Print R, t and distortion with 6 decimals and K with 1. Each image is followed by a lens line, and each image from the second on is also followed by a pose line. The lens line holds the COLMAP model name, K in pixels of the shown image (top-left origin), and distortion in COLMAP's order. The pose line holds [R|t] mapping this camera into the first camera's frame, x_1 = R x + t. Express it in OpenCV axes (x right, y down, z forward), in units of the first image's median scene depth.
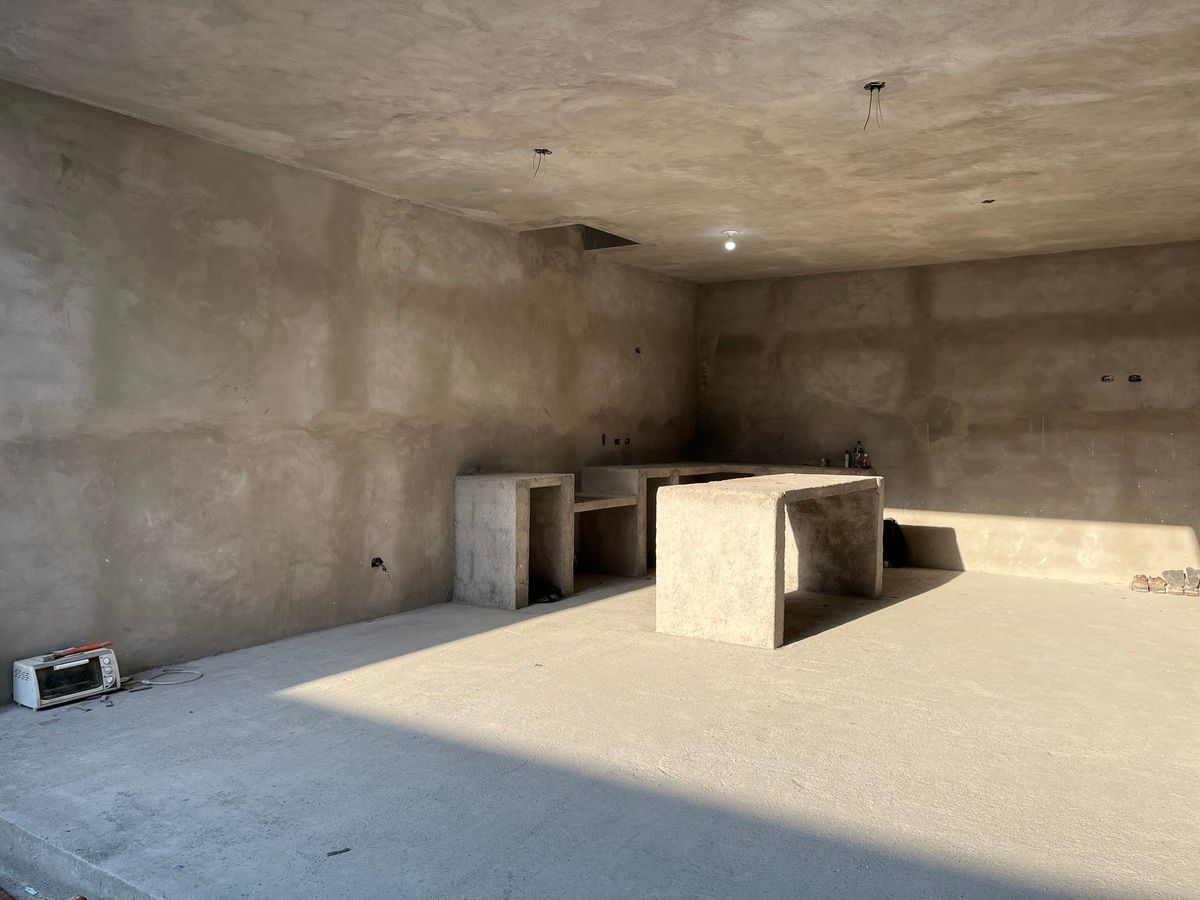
lens RADIAL K [[908.3, 0, 600.0], [0, 908.3, 450.0], [0, 0, 1]] dist [0.089898, -0.095091]
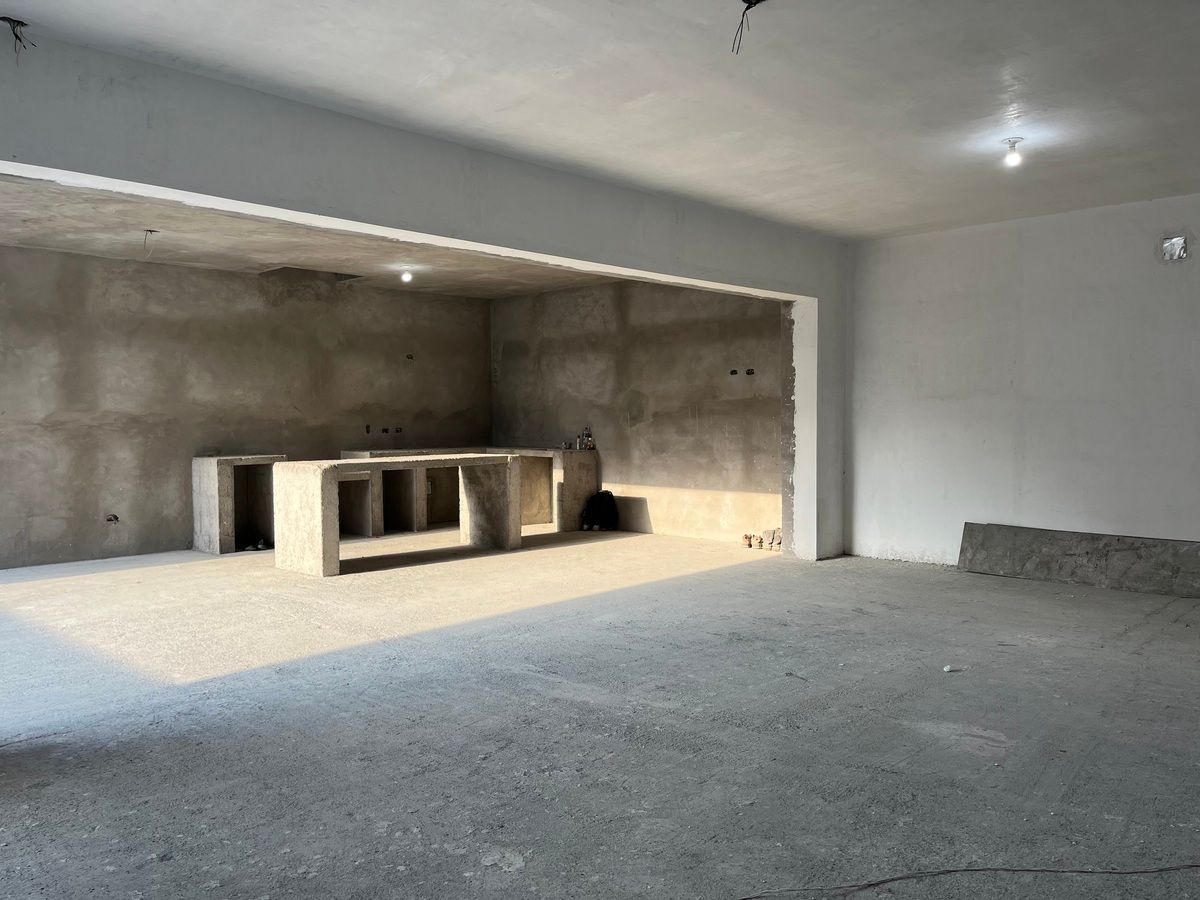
lens RADIAL K [[908.3, 0, 600.0], [0, 908.3, 450.0], [0, 0, 1]] dist [0.089898, -0.095091]
pose [[0.981758, -0.010756, -0.189830, 0.653161], [0.012461, 0.999892, 0.007791, 0.013543], [0.189726, -0.010015, 0.981786, -0.220711]]
